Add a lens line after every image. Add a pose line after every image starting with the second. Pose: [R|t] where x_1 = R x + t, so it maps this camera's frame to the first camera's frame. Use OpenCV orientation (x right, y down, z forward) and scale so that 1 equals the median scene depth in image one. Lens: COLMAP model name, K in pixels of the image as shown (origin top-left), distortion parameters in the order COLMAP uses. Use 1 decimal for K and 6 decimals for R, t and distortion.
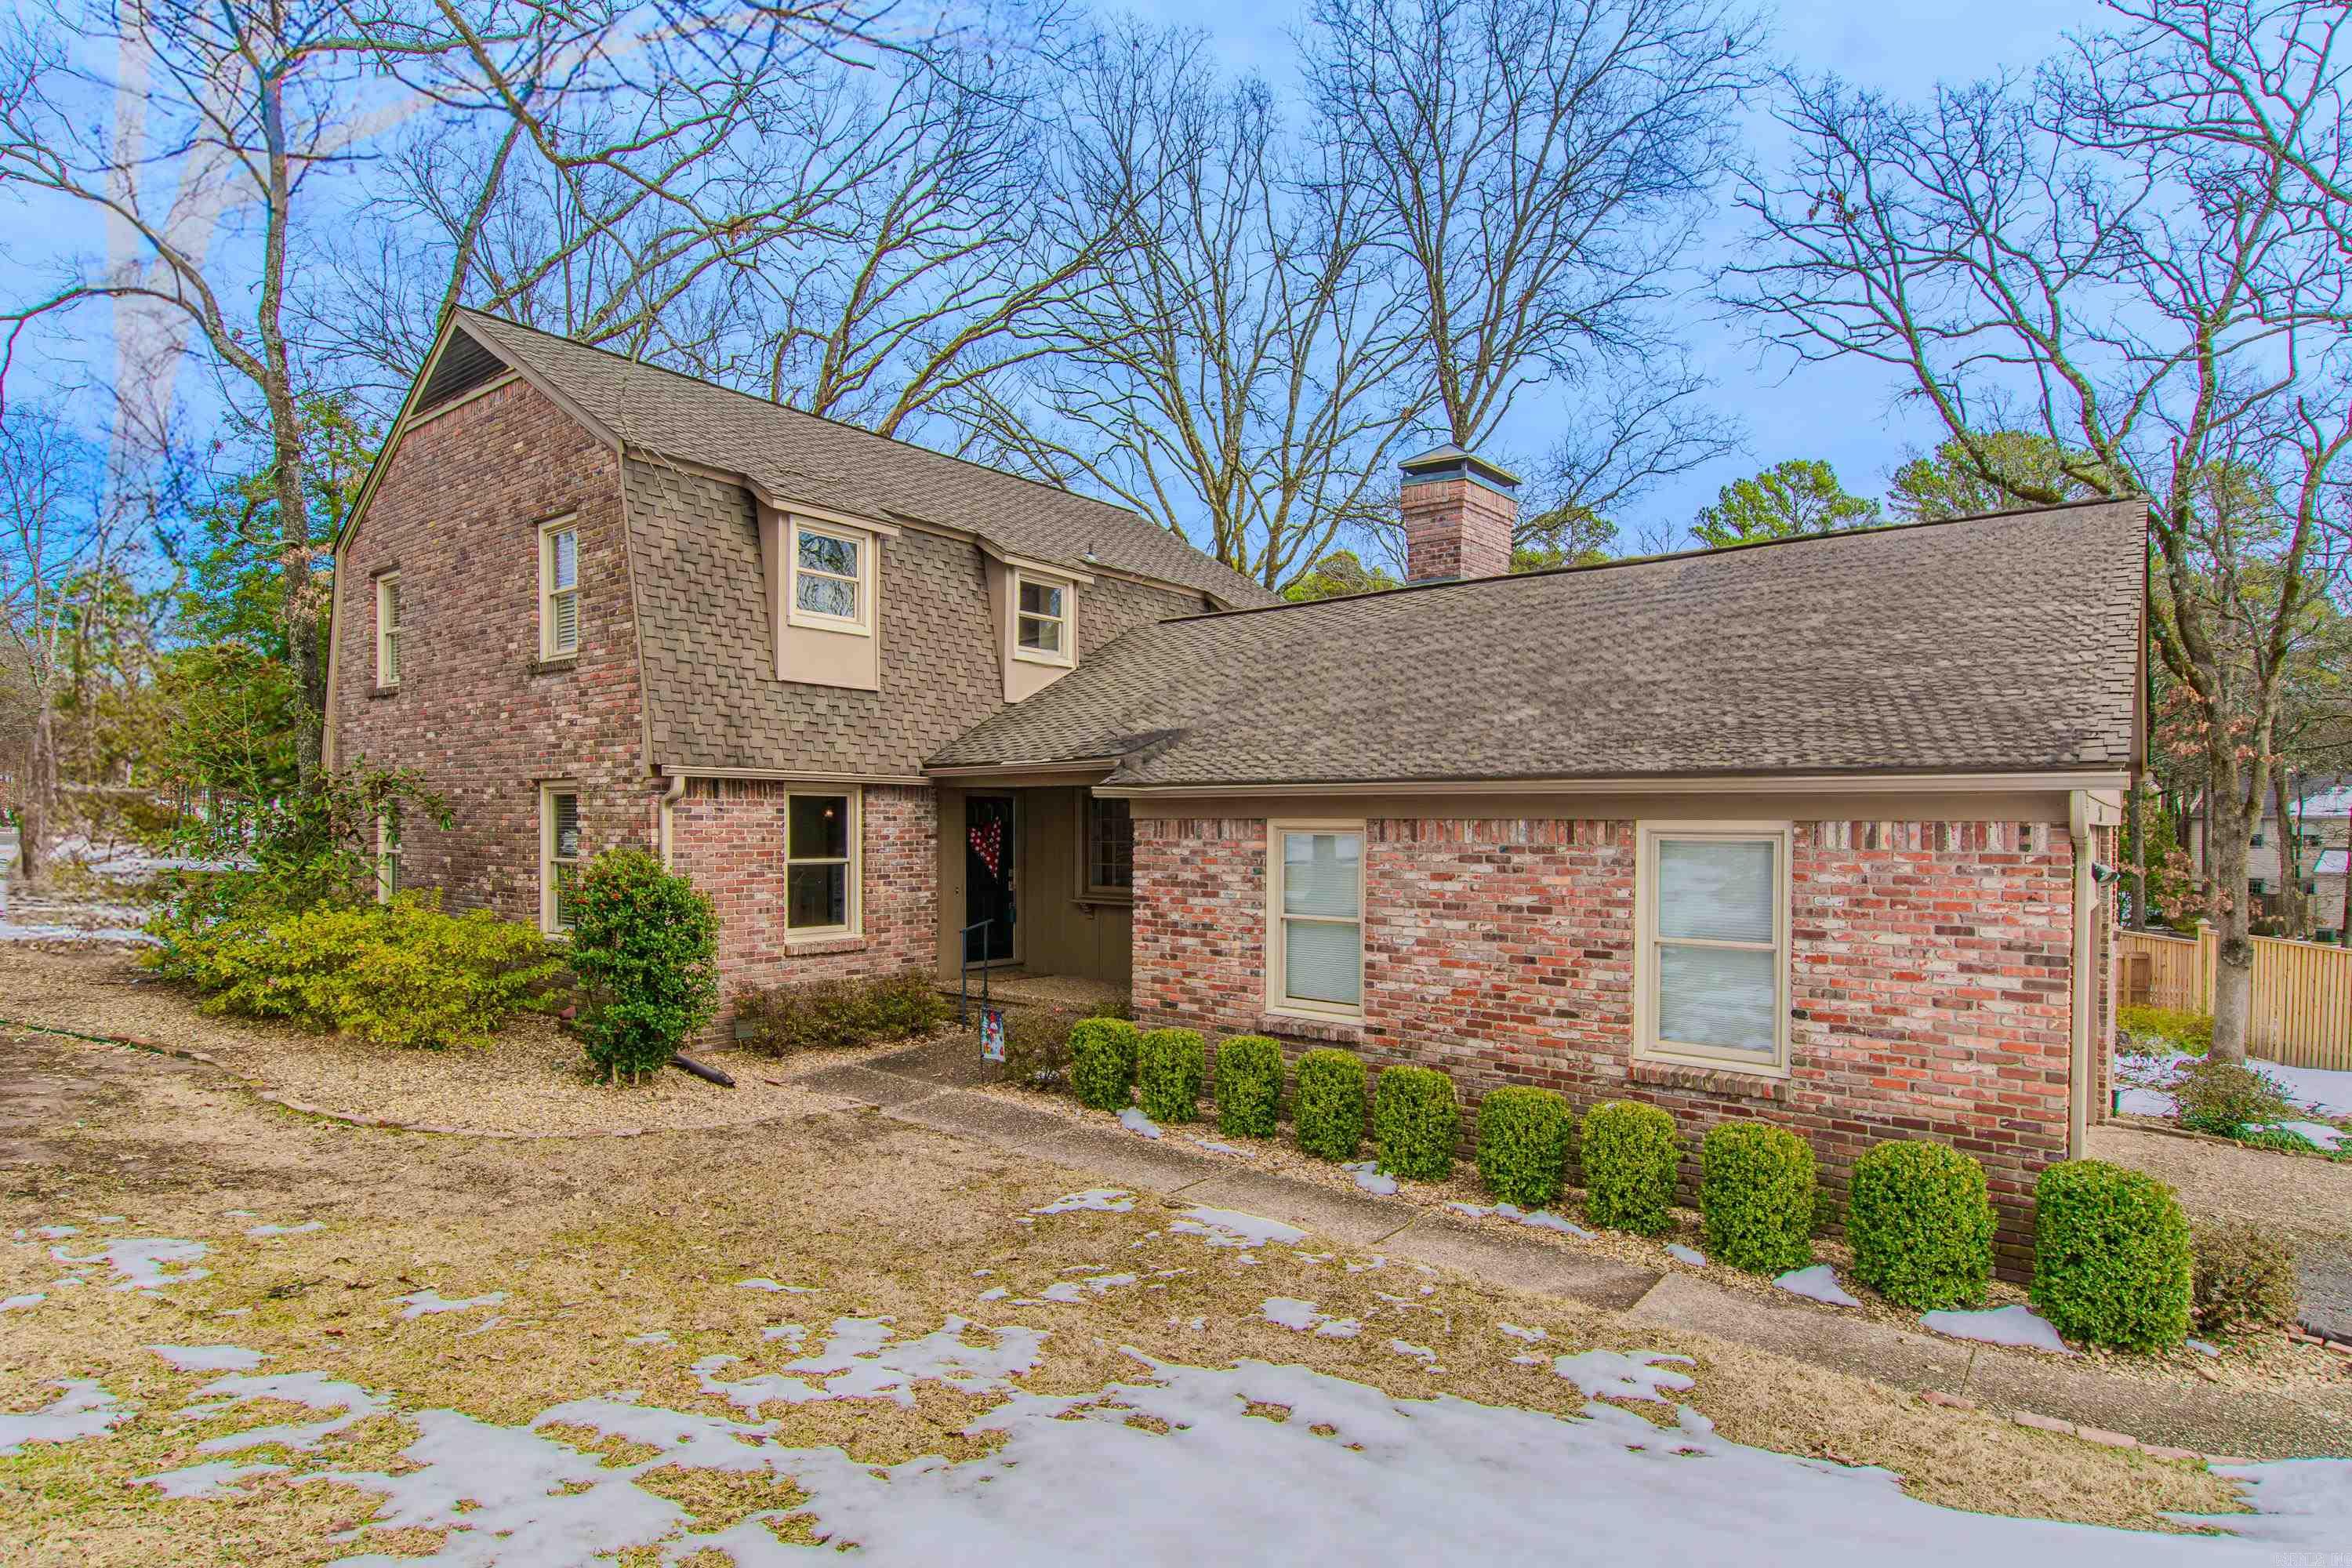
lens RADIAL K [[1236.9, 0, 1181.0], [0, 1236.9, 803.2], [0, 0, 1]] dist [-0.000371, 0.001533]
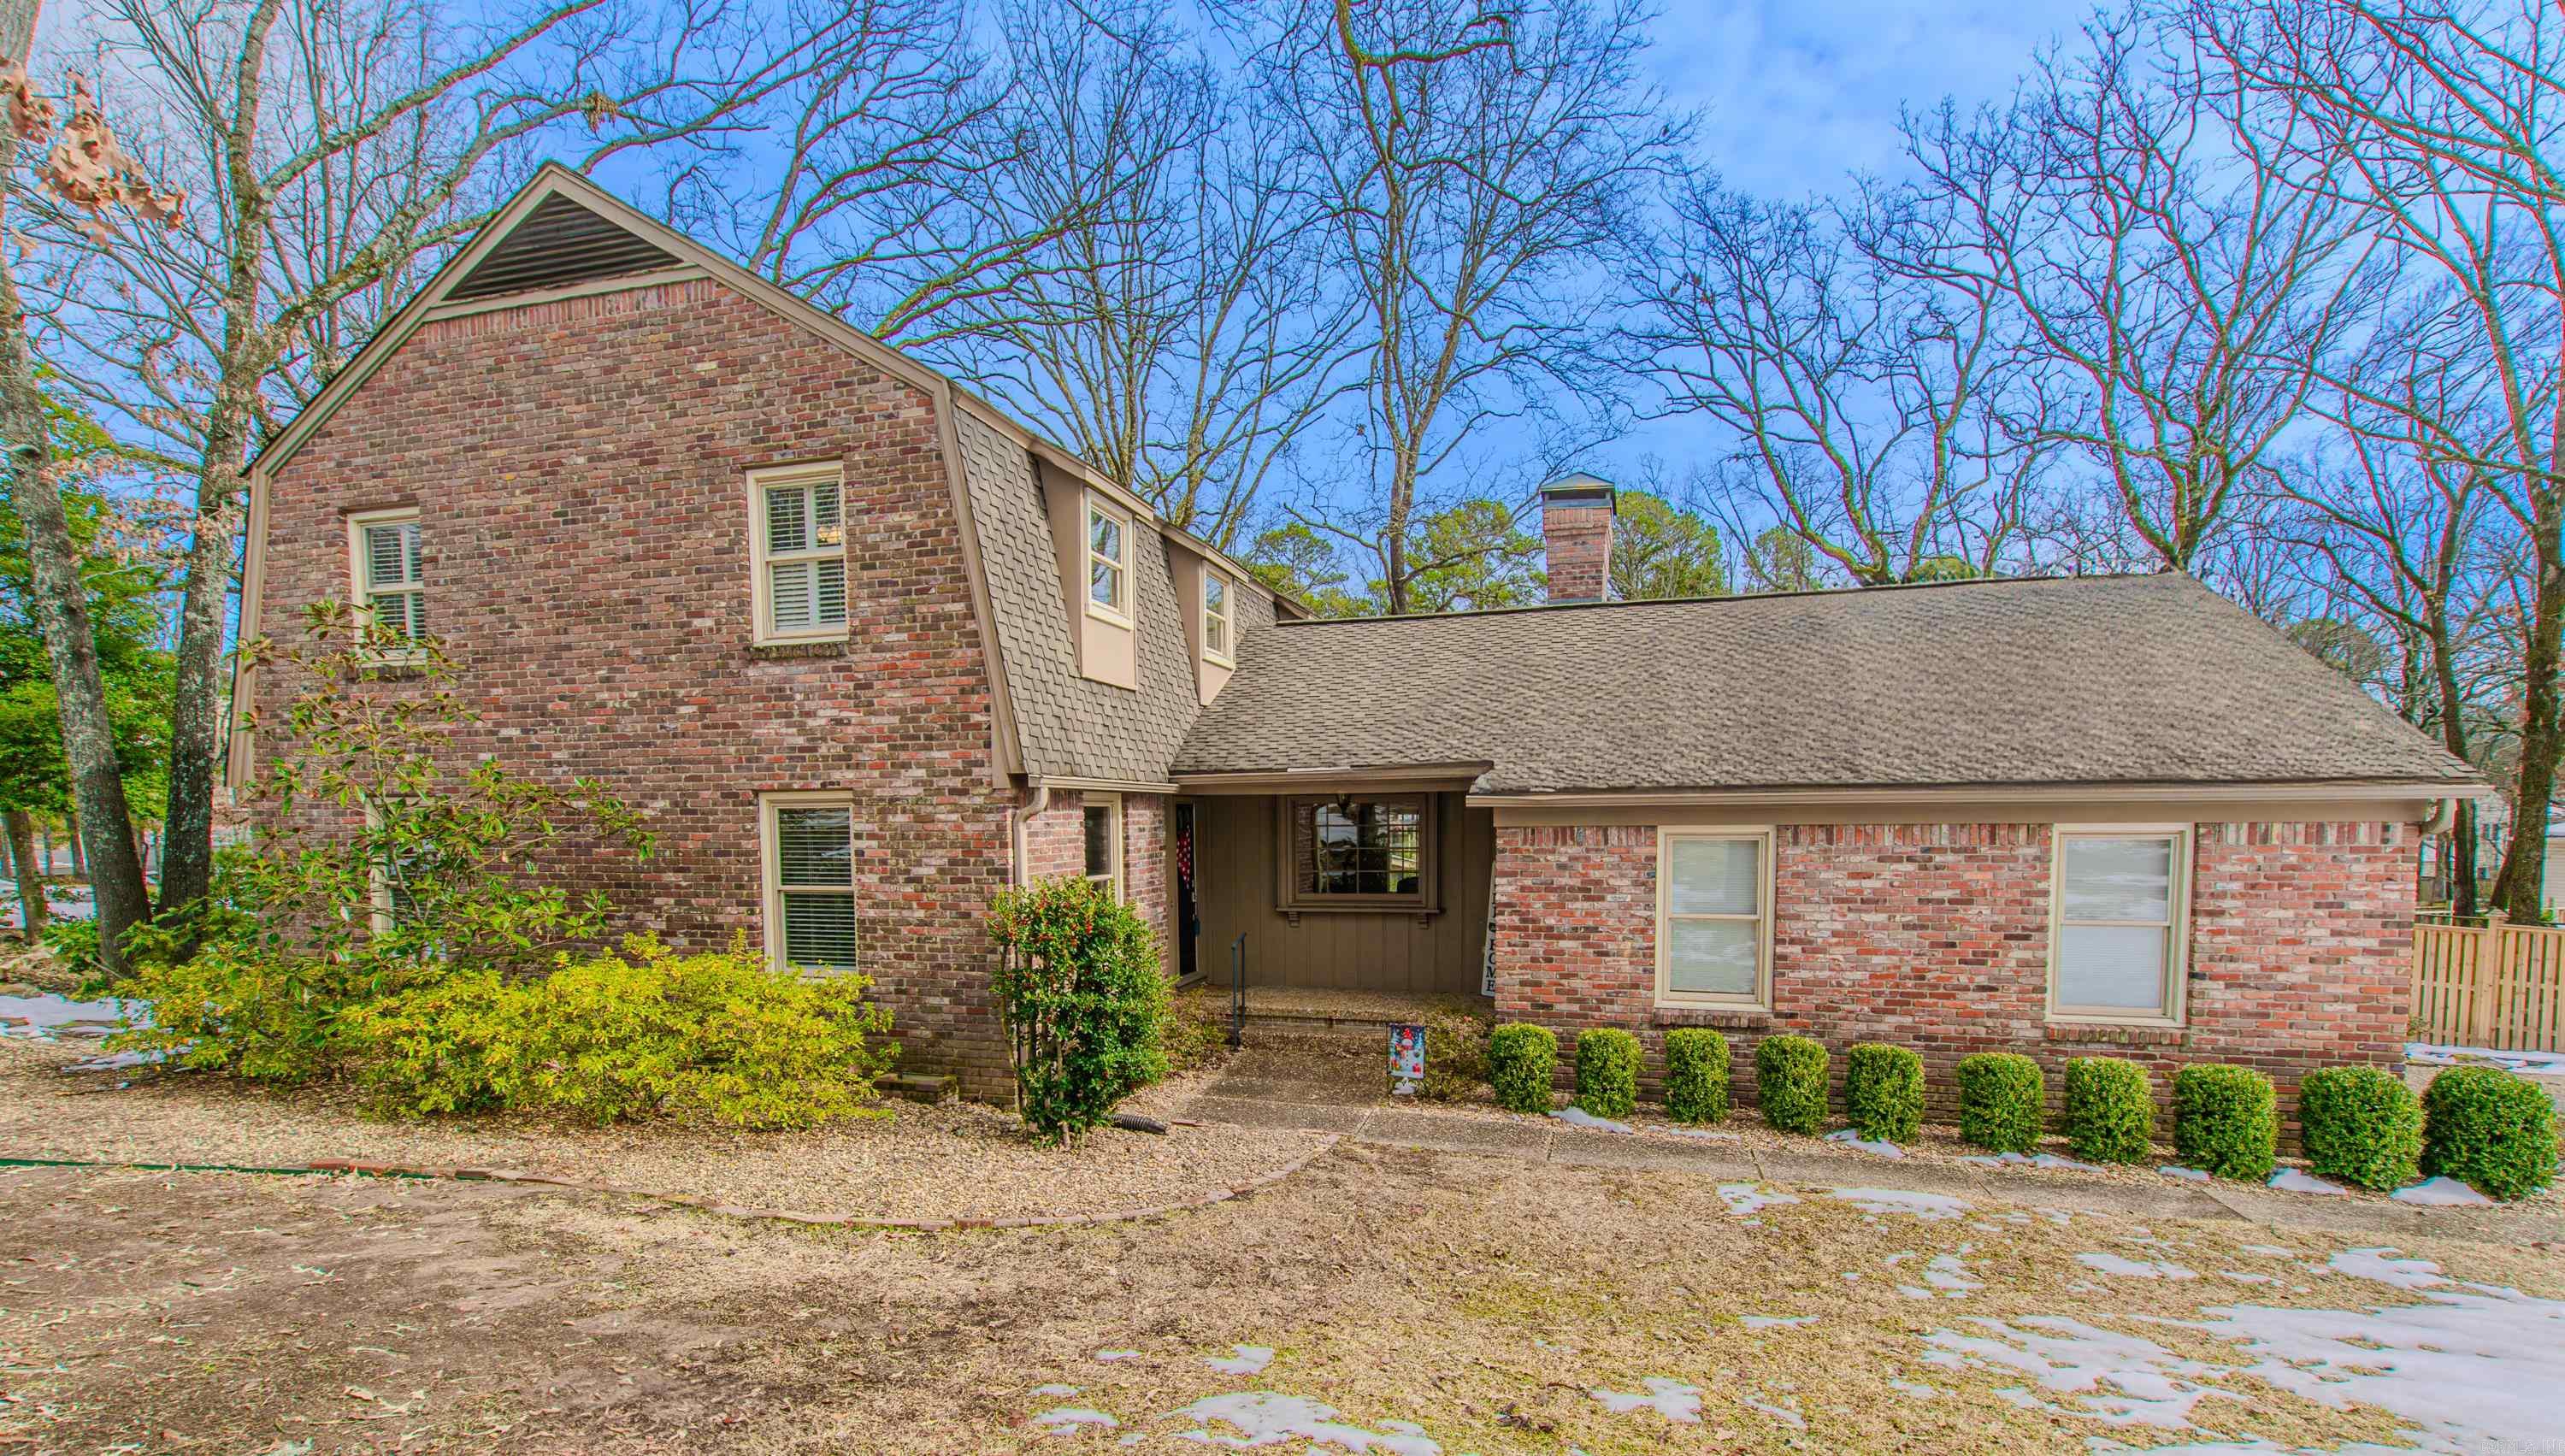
lens RADIAL K [[1185.6, 0, 1276.3], [0, 1185.6, 865.6], [0, 0, 1]] dist [0.002675, -0.001379]
pose [[0.925117, -0.029883, 0.378505, -0.679898], [0.008338, 0.998256, 0.058434, -0.016856], [-0.379591, -0.050902, 0.923753, 0.200598]]
